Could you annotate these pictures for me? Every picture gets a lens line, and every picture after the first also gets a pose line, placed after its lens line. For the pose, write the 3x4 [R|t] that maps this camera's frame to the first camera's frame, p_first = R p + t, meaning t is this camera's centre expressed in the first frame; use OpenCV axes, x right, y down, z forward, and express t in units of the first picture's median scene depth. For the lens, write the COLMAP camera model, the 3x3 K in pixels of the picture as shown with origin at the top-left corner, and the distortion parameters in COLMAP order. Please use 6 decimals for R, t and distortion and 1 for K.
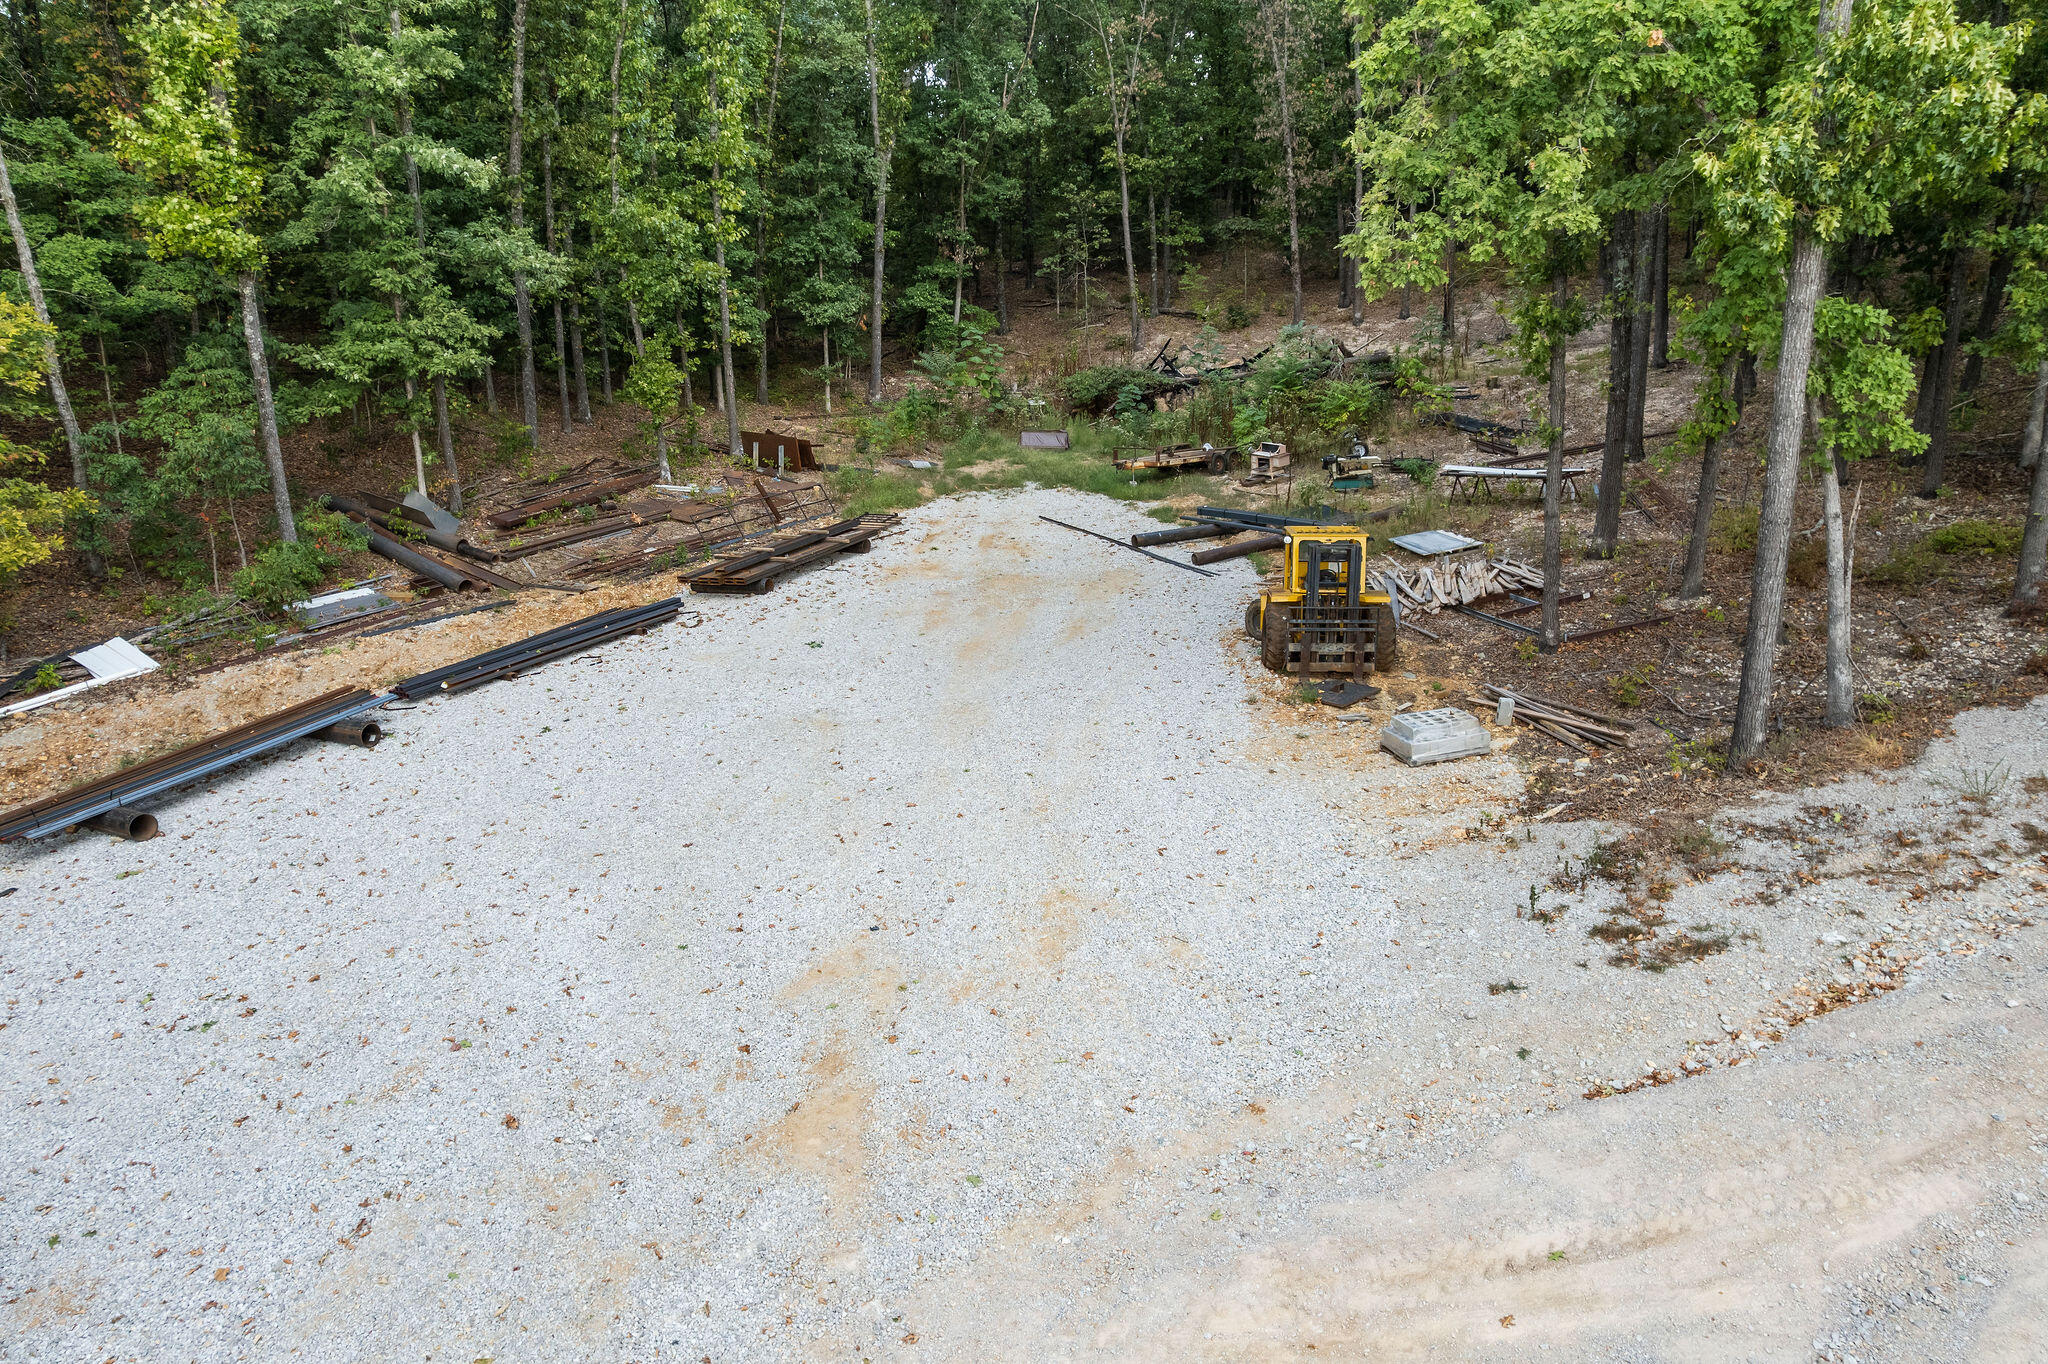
lens RADIAL K [[1305.1, 0, 1011.8], [0, 1305.1, 691.5], [0, 0, 1]] dist [-0.060361, 0.051388]
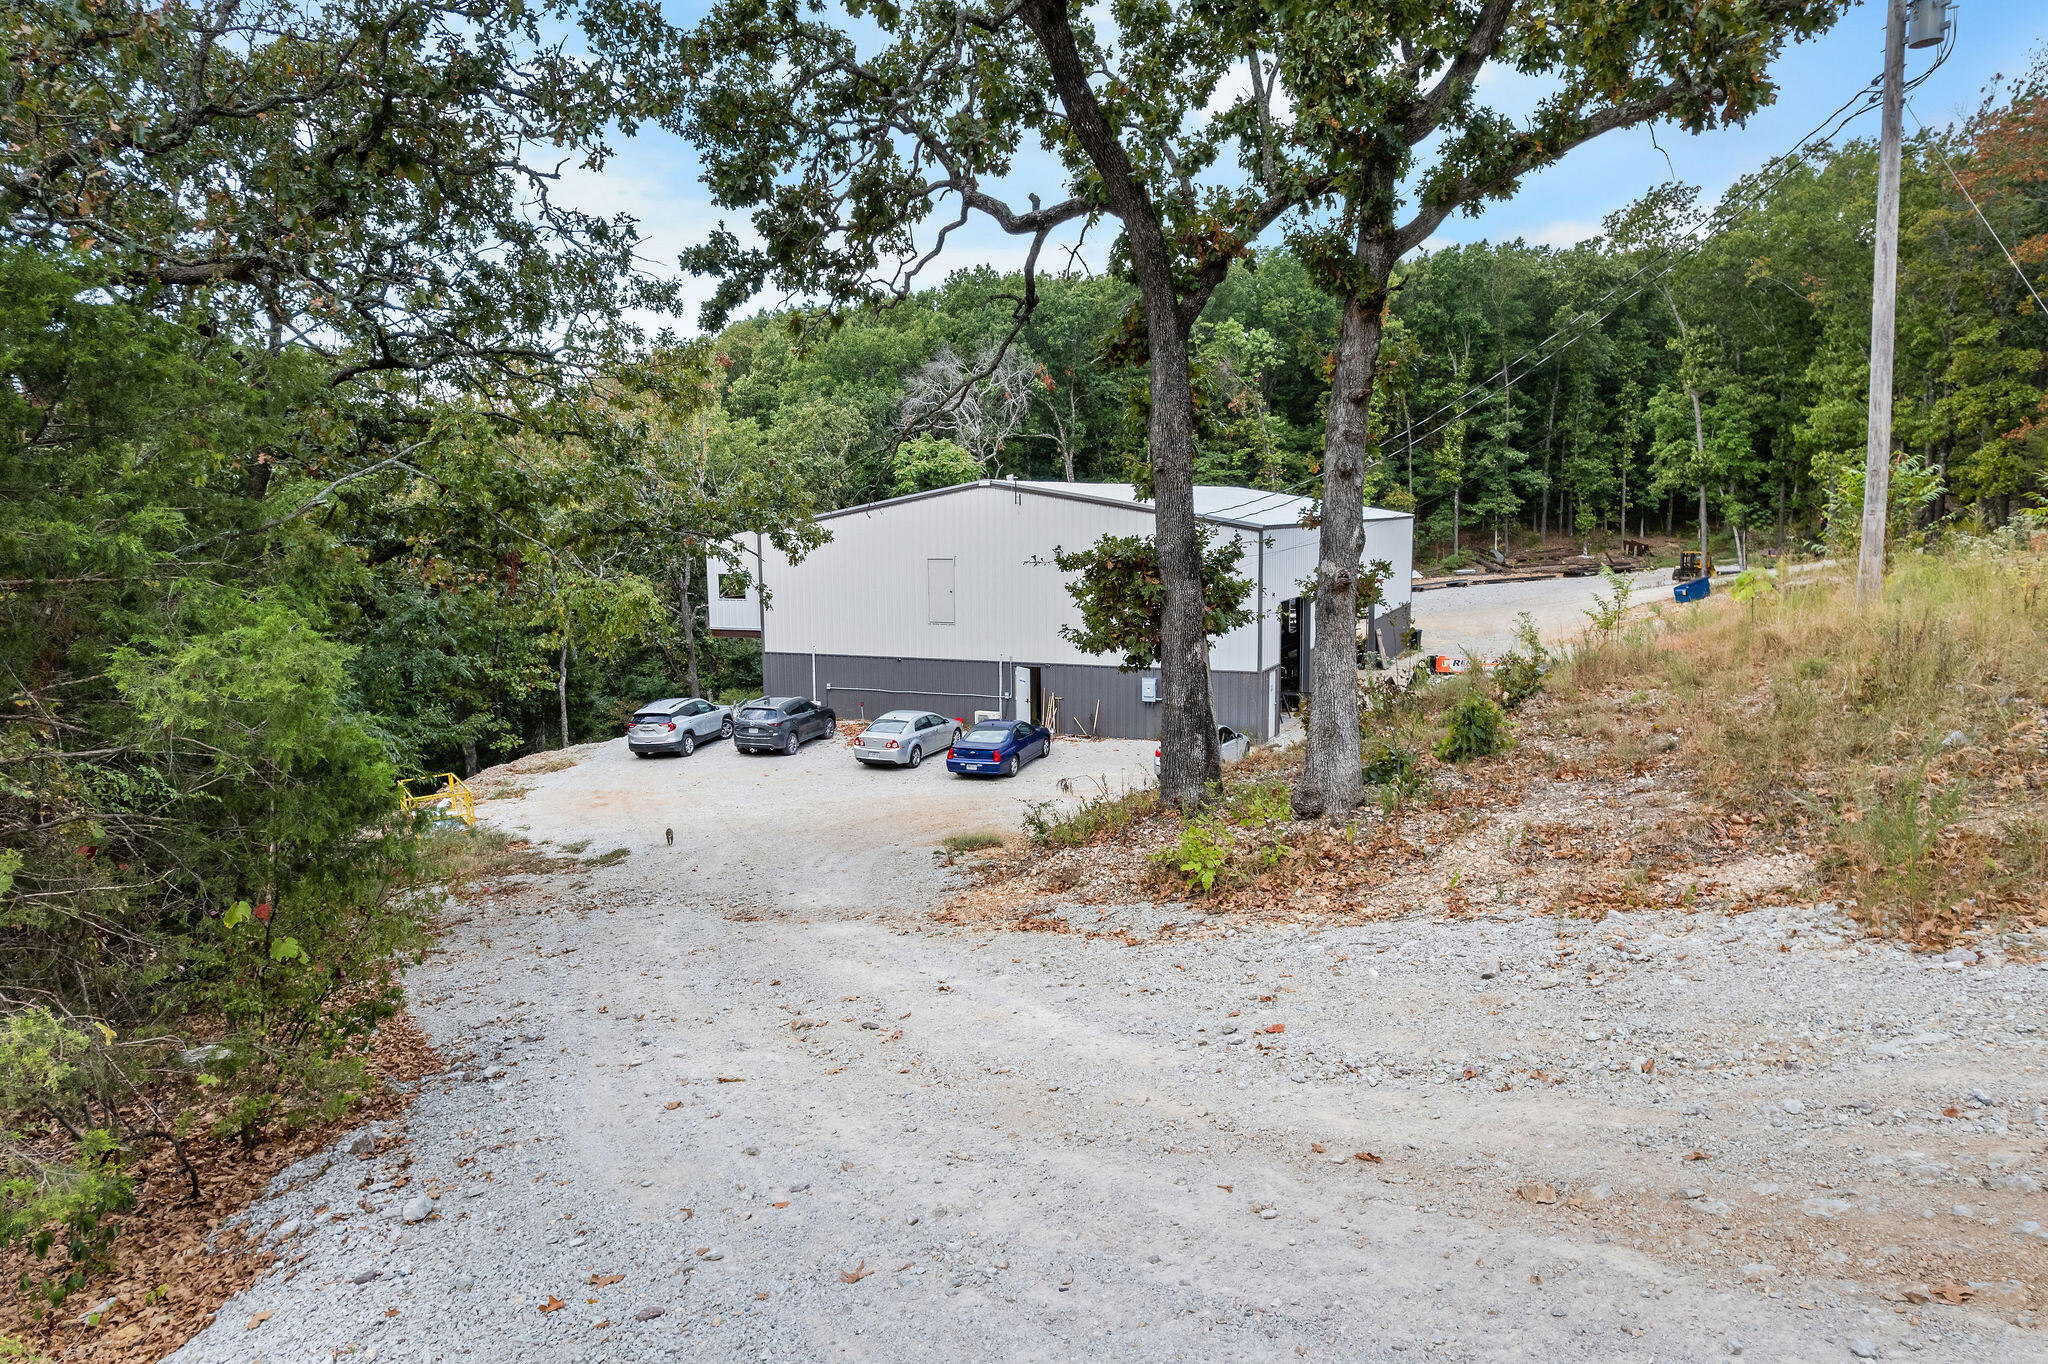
lens RADIAL K [[1305.1, 0, 1023.5], [0, 1305.1, 675.2], [0, 0, 1]] dist [-0.060361, 0.051388]
pose [[0.669366, 0.094481, -0.736901, 1.330555], [-0.198420, 0.978586, -0.054767, 0.643052], [0.715946, 0.182875, 0.673779, -2.246210]]
